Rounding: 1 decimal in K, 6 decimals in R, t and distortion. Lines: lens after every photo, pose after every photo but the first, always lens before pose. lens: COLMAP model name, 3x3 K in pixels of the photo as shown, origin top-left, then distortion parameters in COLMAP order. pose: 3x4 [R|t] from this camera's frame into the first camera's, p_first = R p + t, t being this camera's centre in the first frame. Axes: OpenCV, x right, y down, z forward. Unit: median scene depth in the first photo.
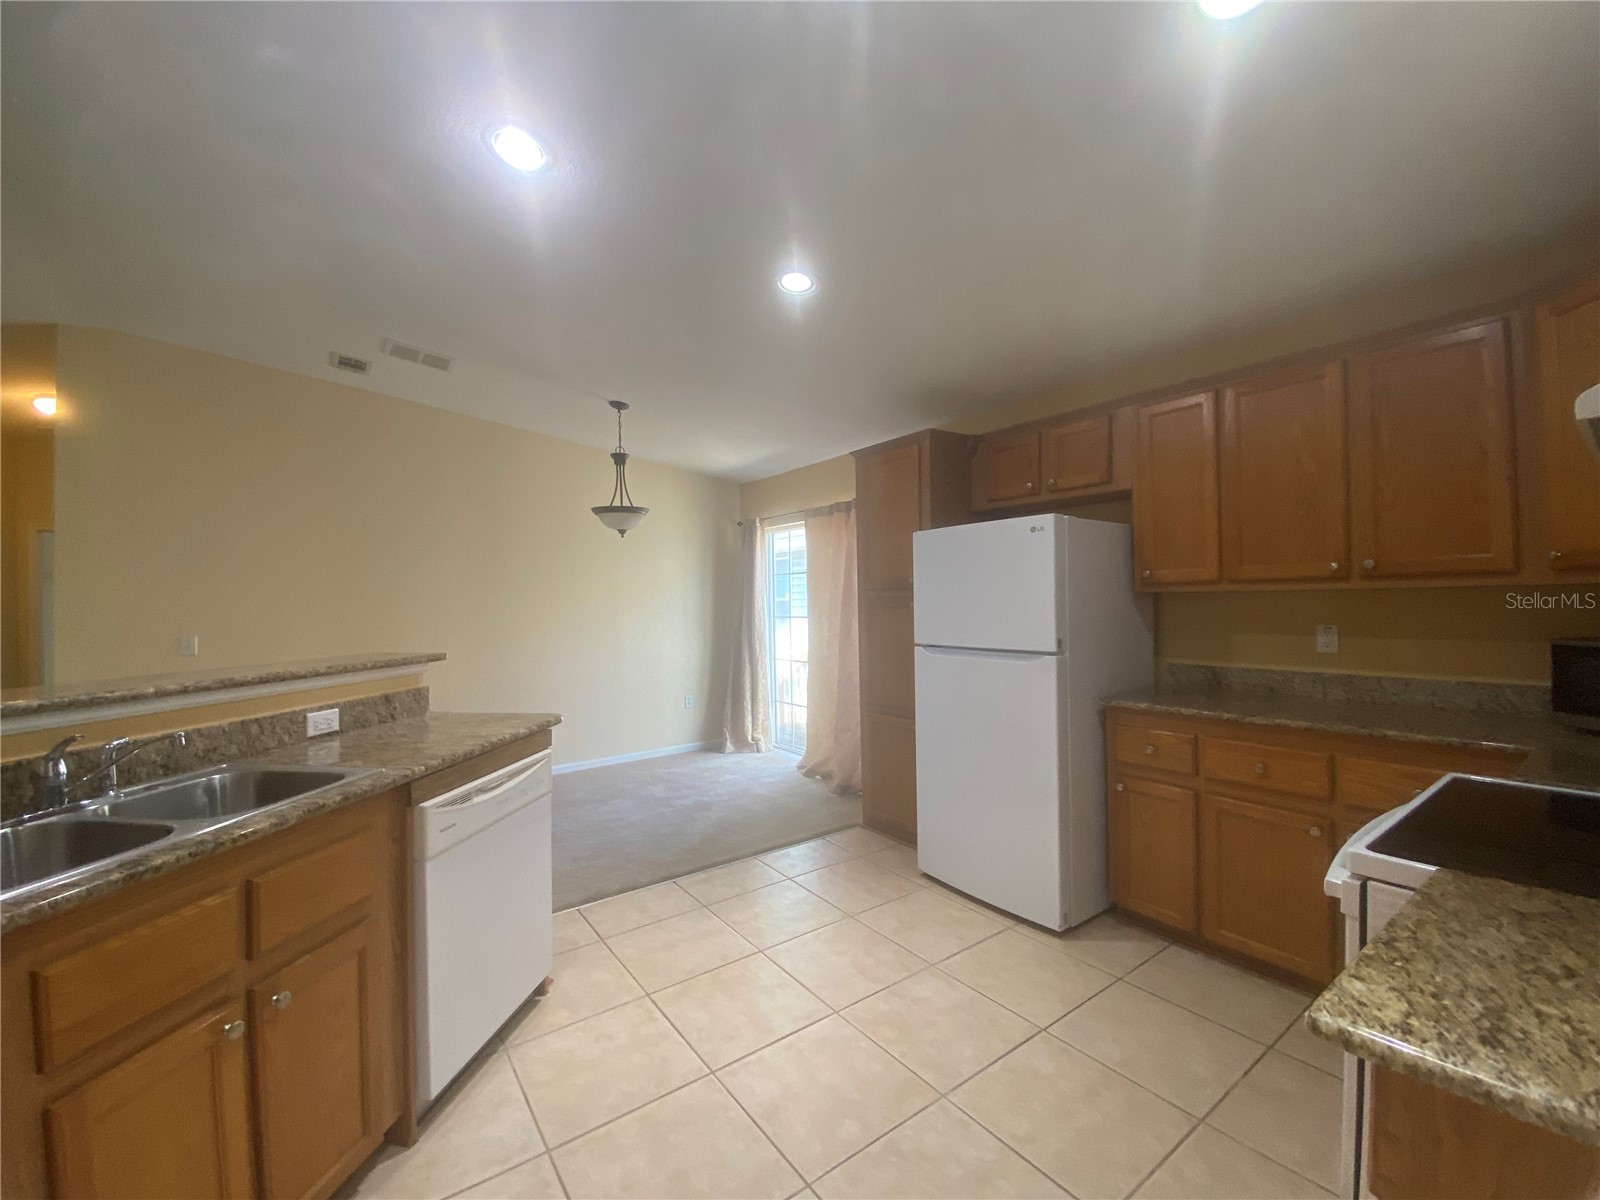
lens RADIAL K [[654.0, 0, 794.5], [0, 654.0, 594.4], [0, 0, 1]] dist [0.035248, -0.028163]
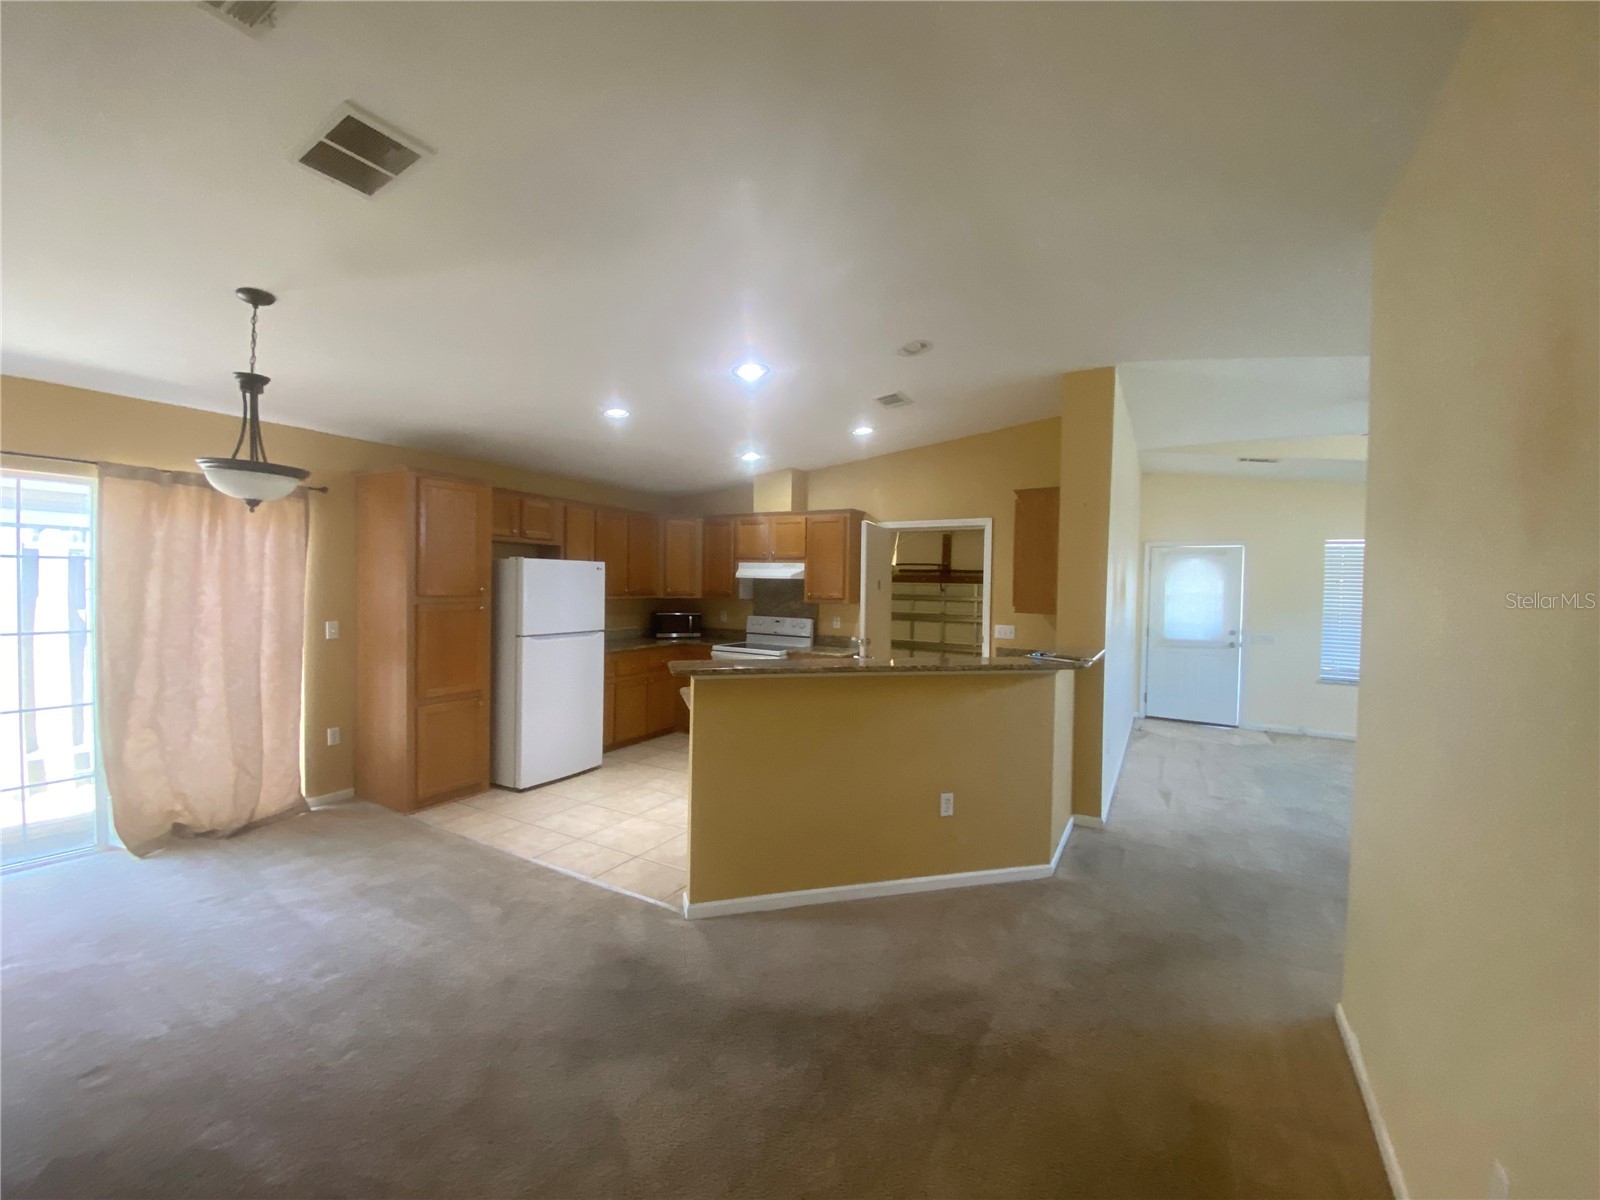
lens RADIAL K [[654.0, 0, 794.5], [0, 654.0, 594.4], [0, 0, 1]] dist [0.035248, -0.028163]
pose [[-0.403768, -0.012076, 0.914782, -1.992593], [-0.027064, 0.999633, 0.001251, -0.048898], [-0.914461, -0.024253, -0.403946, 1.492086]]
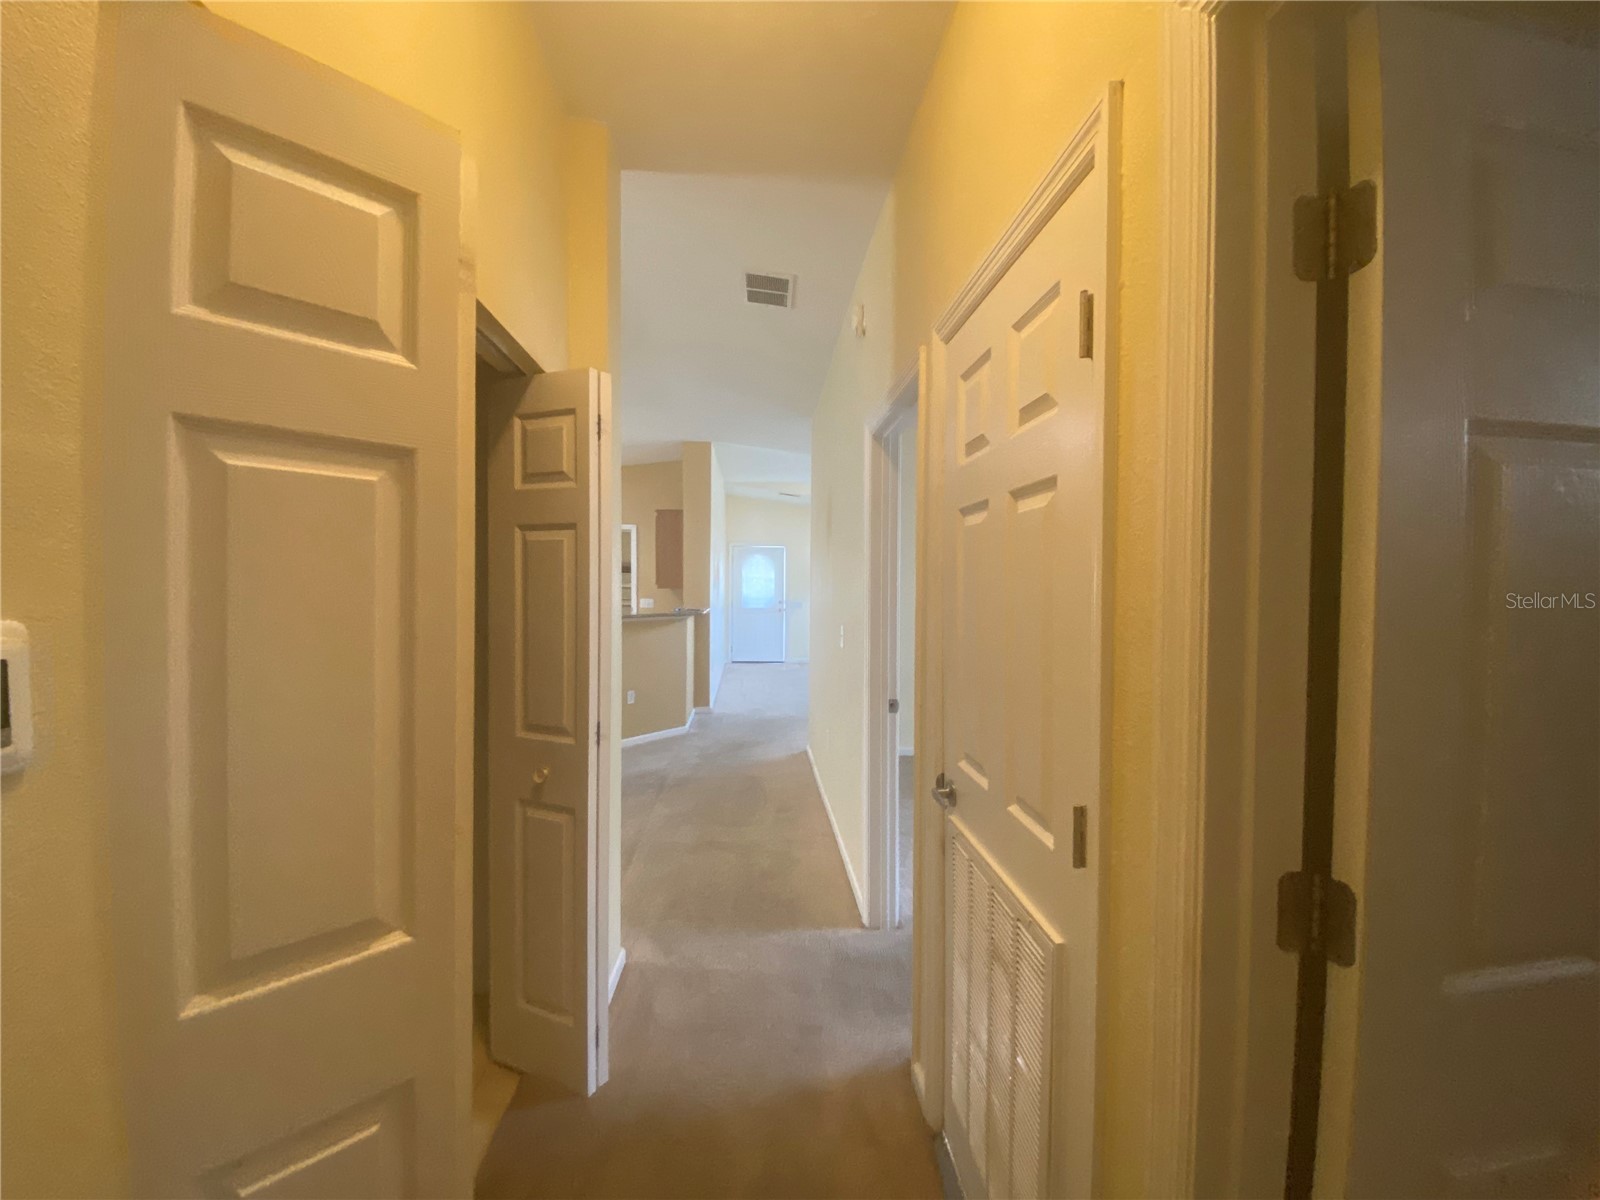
lens RADIAL K [[654.0, 0, 794.5], [0, 654.0, 594.4], [0, 0, 1]] dist [0.035248, -0.028163]
pose [[-0.842766, -0.004038, 0.538265, -2.693646], [-0.003398, 0.999992, 0.002181, 0.014087], [-0.538269, 0.000009, -0.842773, 2.383394]]
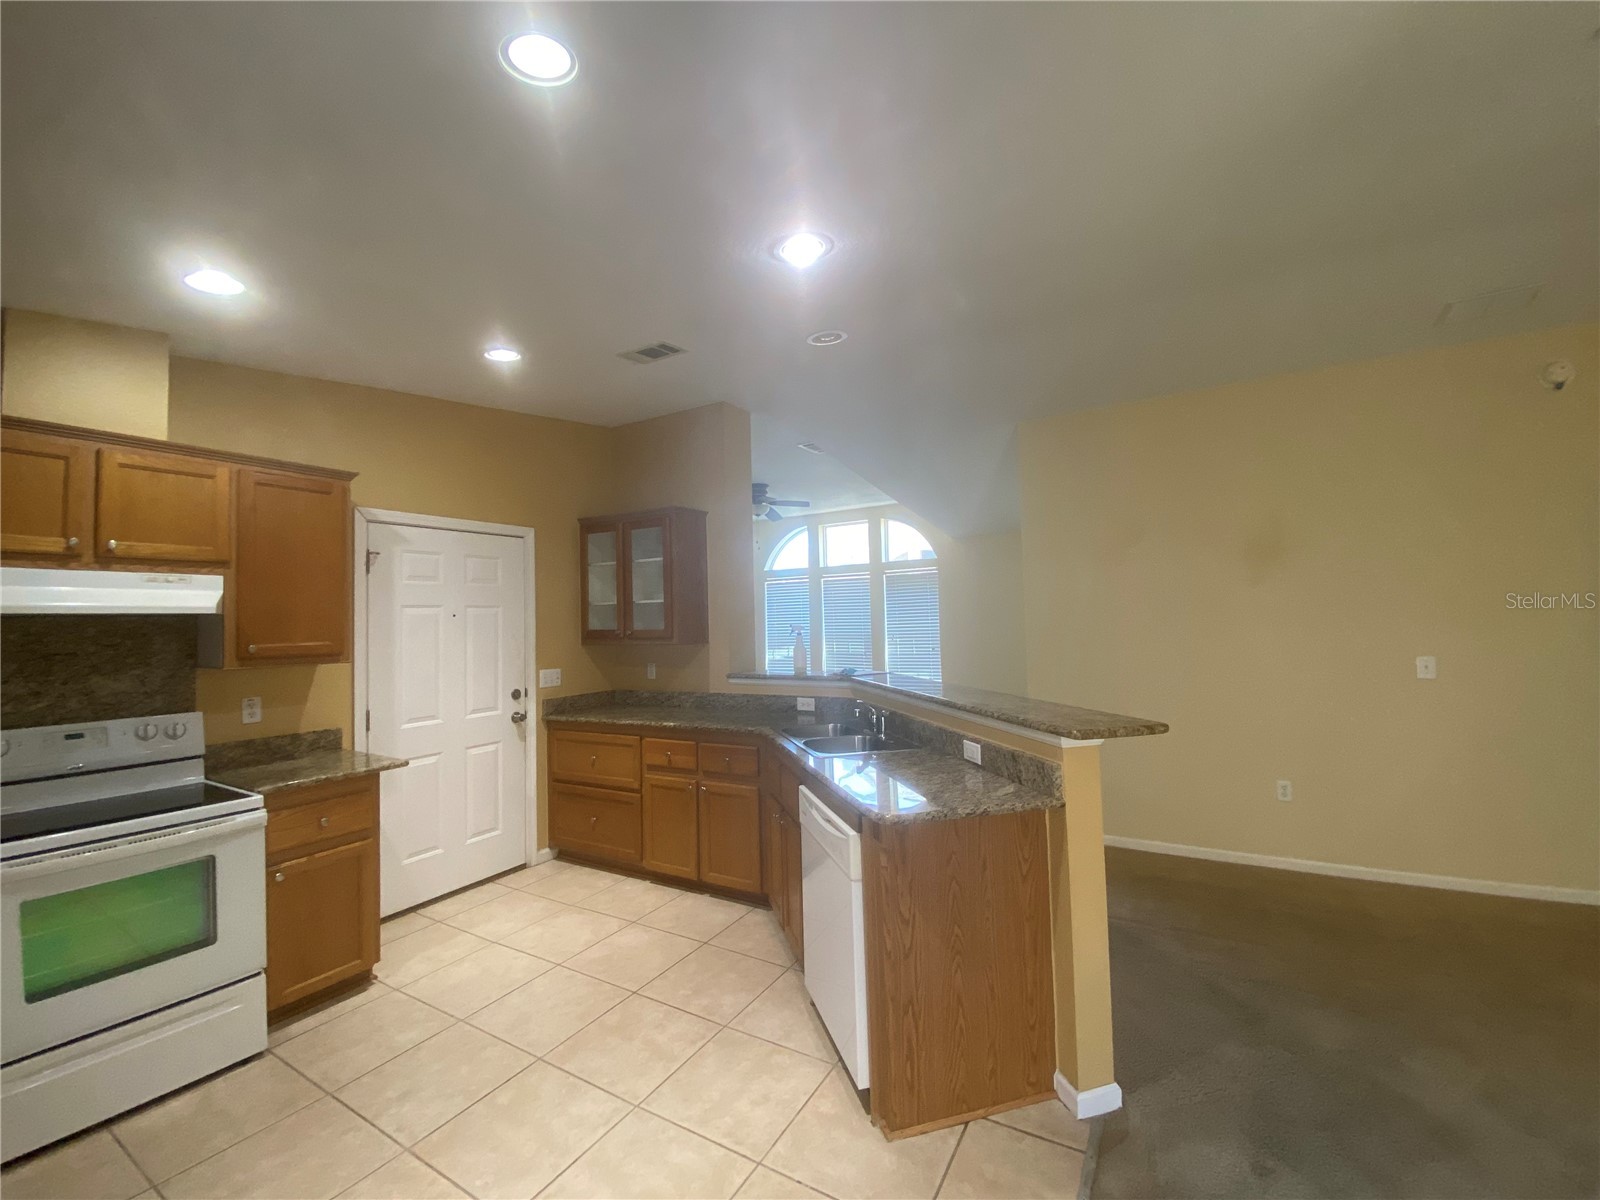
lens RADIAL K [[654.0, 0, 794.5], [0, 654.0, 594.4], [0, 0, 1]] dist [0.035248, -0.028163]
pose [[-0.916216, 0.022663, -0.400043, 0.045465], [0.046286, 0.997702, -0.049489, -0.042720], [0.398002, -0.063859, -0.915159, 1.809844]]
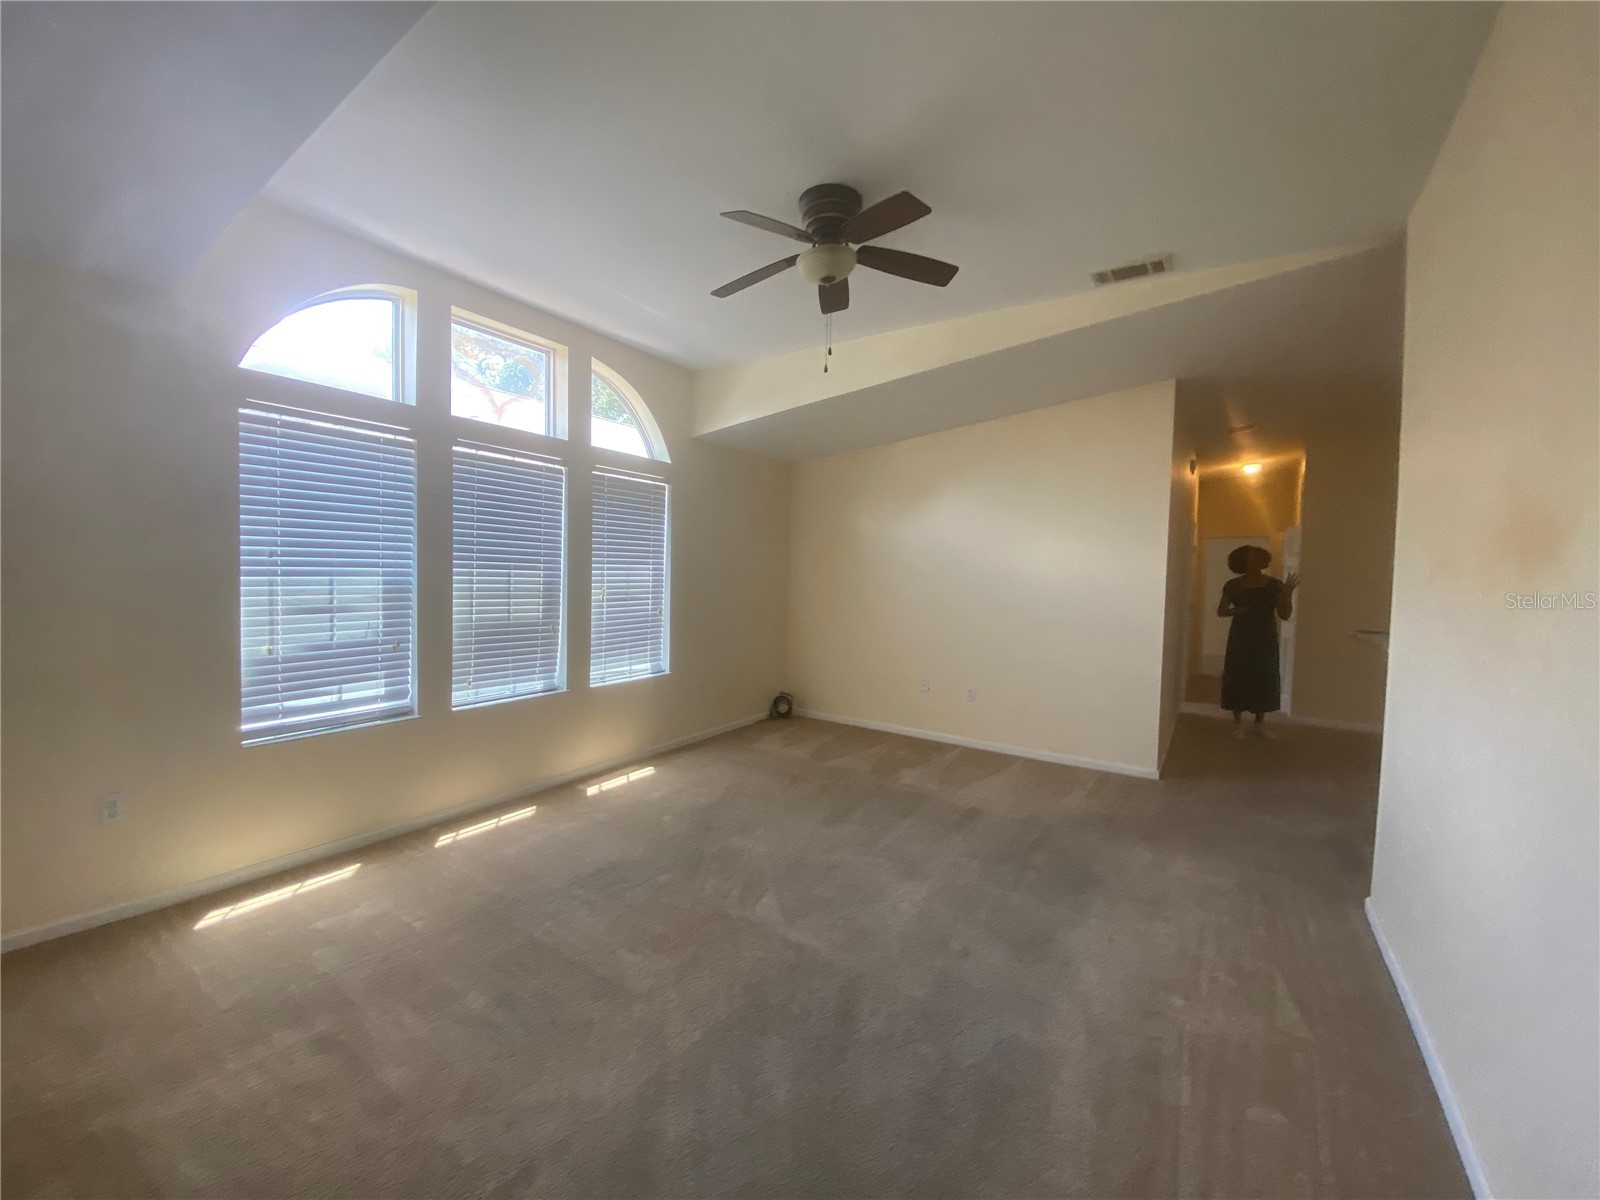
lens RADIAL K [[654.0, 0, 794.5], [0, 654.0, 594.4], [0, 0, 1]] dist [0.035248, -0.028163]
pose [[0.358723, 0.062228, -0.931367, 0.112026], [-0.024973, 0.998058, 0.057065, -0.077857], [0.933110, 0.002789, 0.359581, -1.539298]]
